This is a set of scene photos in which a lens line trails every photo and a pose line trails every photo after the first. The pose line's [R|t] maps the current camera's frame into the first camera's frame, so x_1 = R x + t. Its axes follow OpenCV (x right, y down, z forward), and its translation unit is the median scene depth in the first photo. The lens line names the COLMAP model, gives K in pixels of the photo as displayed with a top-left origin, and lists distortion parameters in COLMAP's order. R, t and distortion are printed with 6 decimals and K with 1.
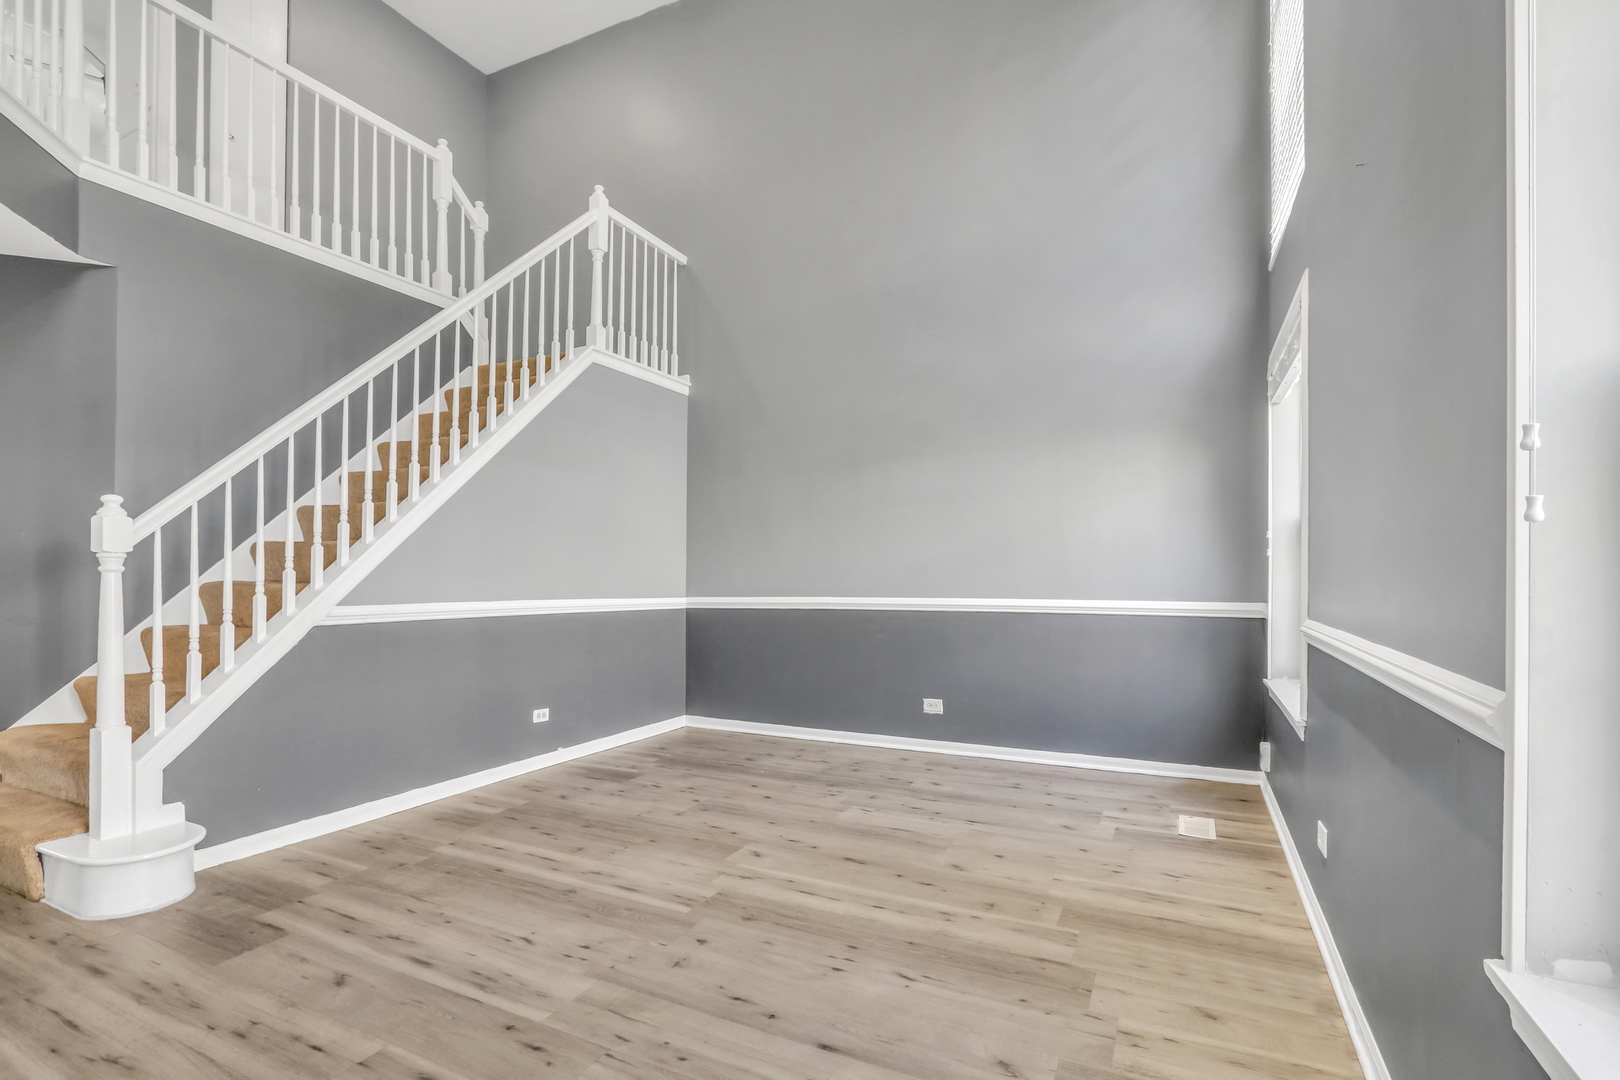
lens RADIAL K [[779.7, 0, 794.4], [0, 779.7, 567.1], [0, 0, 1]] dist [-0.012741, 0.002080]
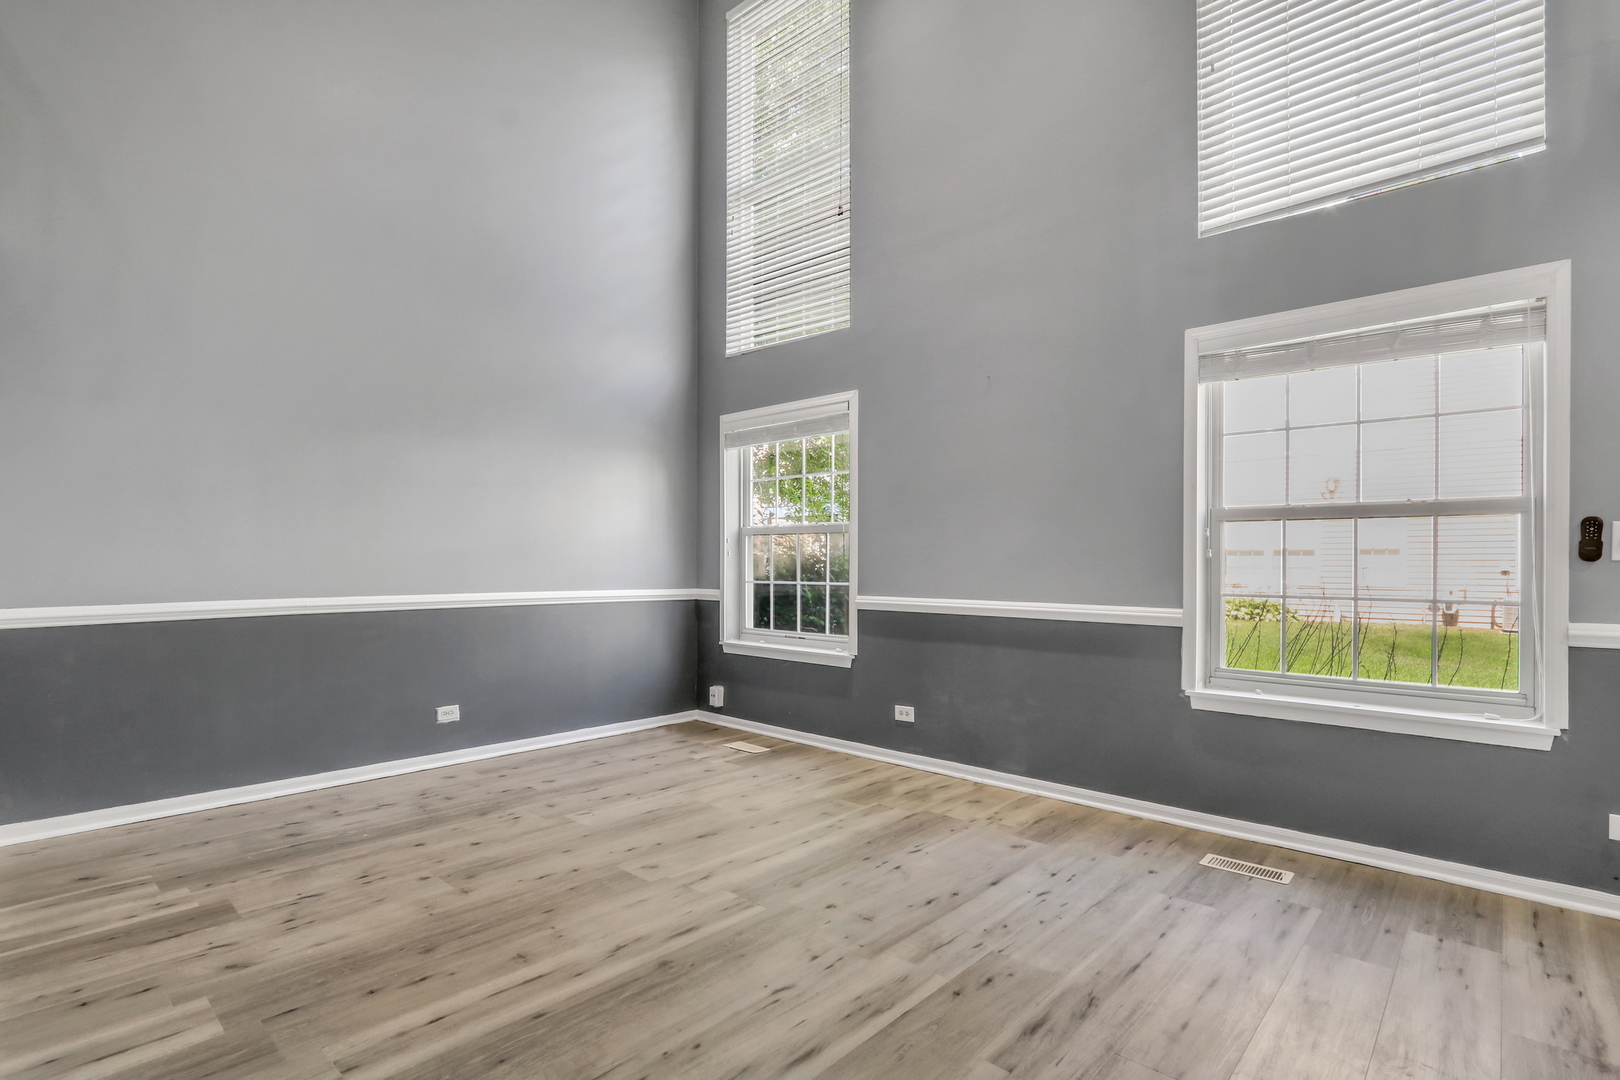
lens RADIAL K [[779.7, 0, 814.0], [0, 779.7, 555.0], [0, 0, 1]] dist [-0.012741, 0.002080]
pose [[0.254231, 0.017165, 0.966991, -0.766055], [-0.017121, 0.999766, -0.013245, -0.000155], [-0.966992, -0.013188, 0.254466, 0.479562]]
